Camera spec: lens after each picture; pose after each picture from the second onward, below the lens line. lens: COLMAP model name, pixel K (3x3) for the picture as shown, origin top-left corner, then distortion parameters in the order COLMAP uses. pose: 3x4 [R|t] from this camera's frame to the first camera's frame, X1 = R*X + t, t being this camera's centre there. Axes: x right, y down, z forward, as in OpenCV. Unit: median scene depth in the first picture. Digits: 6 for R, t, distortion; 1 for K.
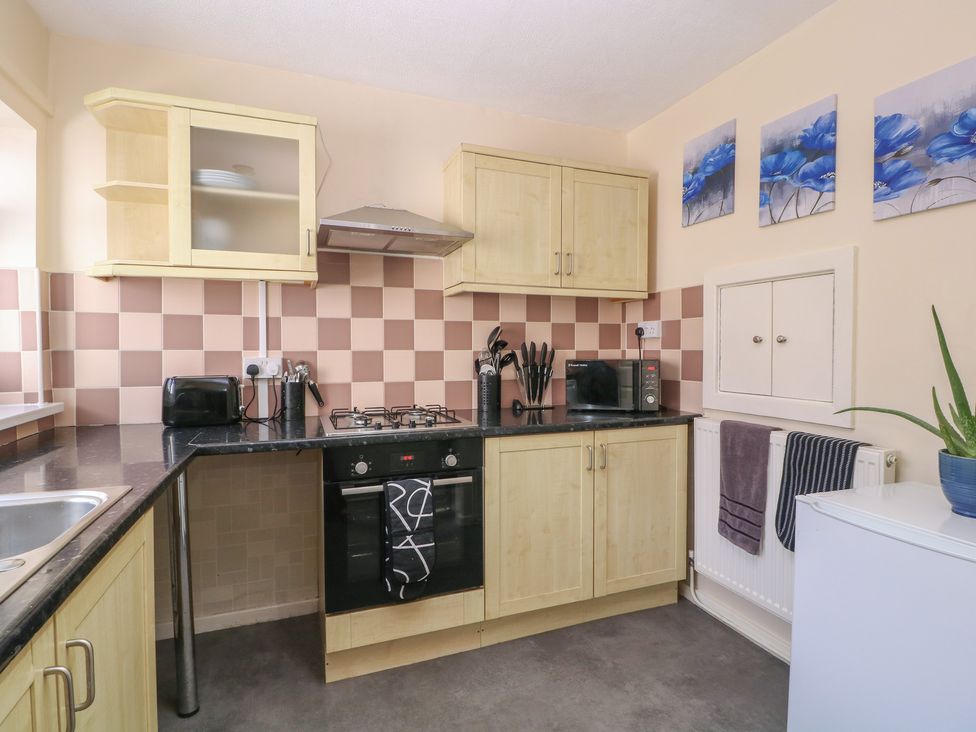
lens RADIAL K [[511.4, 0, 488.0], [0, 511.4, 366.0], [0, 0, 1]] dist [-0.006026, -0.015713]
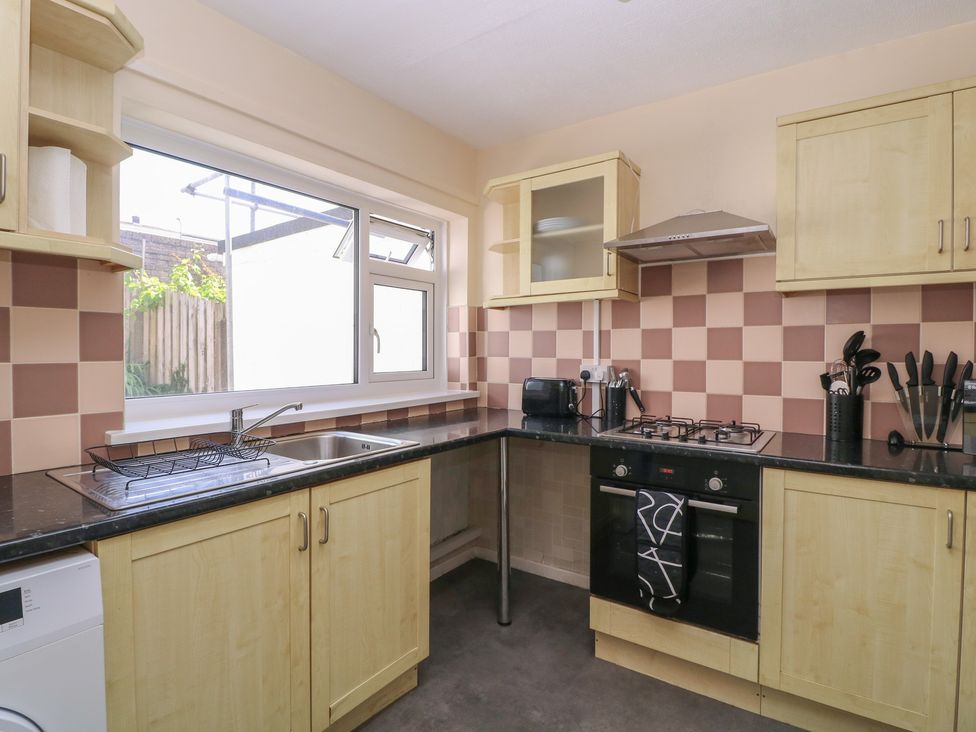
lens RADIAL K [[511.4, 0, 488.0], [0, 511.4, 366.0], [0, 0, 1]] dist [-0.006026, -0.015713]
pose [[0.545224, 0.025960, -0.837889, 0.439595], [-0.032959, 0.999411, 0.009518, -0.018030], [0.837643, 0.022427, 0.545758, 0.160107]]
